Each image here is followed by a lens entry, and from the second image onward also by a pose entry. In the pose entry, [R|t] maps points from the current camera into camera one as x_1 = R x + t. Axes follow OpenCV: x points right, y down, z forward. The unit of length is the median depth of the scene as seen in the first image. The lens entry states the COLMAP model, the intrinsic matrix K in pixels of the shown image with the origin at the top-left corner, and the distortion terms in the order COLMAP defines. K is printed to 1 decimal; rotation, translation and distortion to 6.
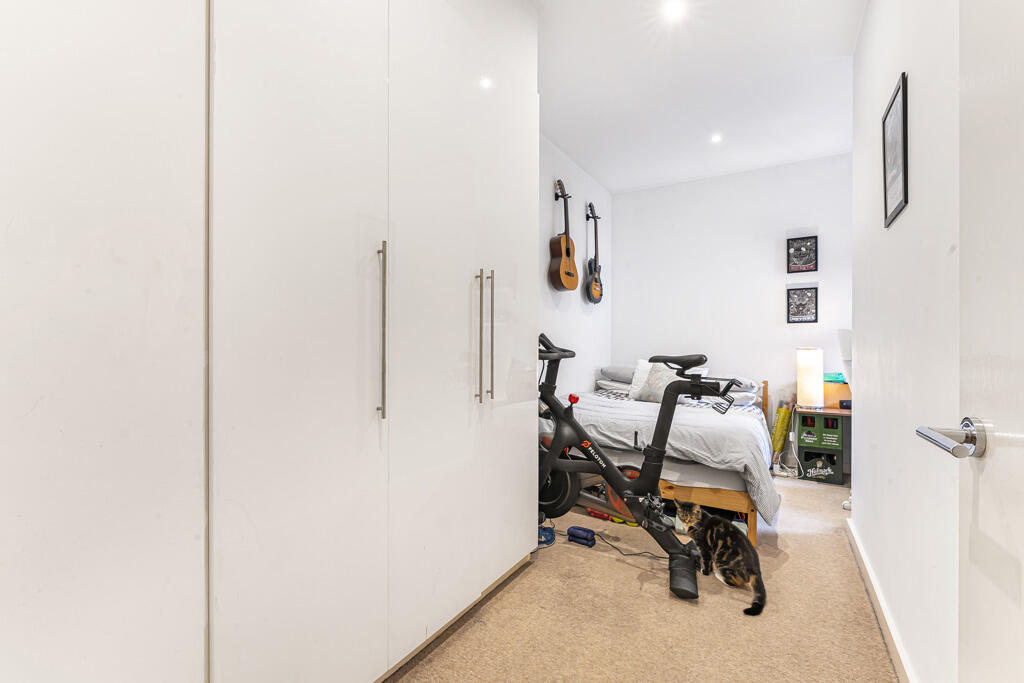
lens RADIAL K [[432.3, 0, 512.5], [0, 432.3, 347.6], [0, 0, 1]] dist [0.001374, -0.000010]
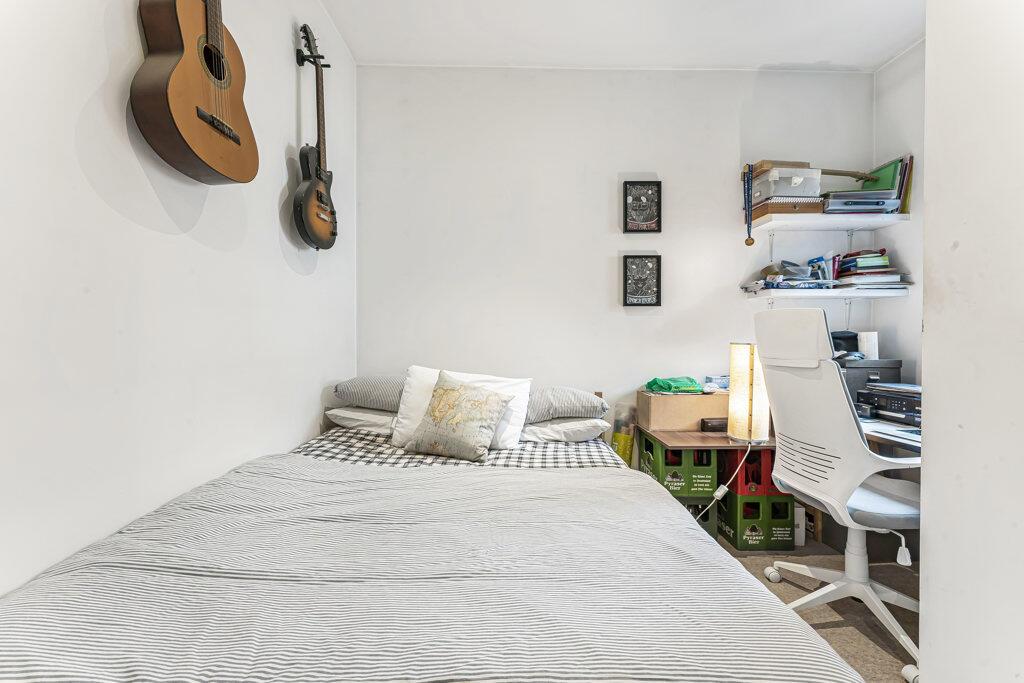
lens RADIAL K [[423.5, 0, 507.4], [0, 423.5, 344.2], [0, 0, 1]] dist [0.003462, 0.000156]
pose [[0.853285, -0.007294, 0.521393, 0.131528], [0.001129, 0.999926, 0.012142, -0.004765], [-0.521443, -0.009772, 0.853230, 0.528392]]
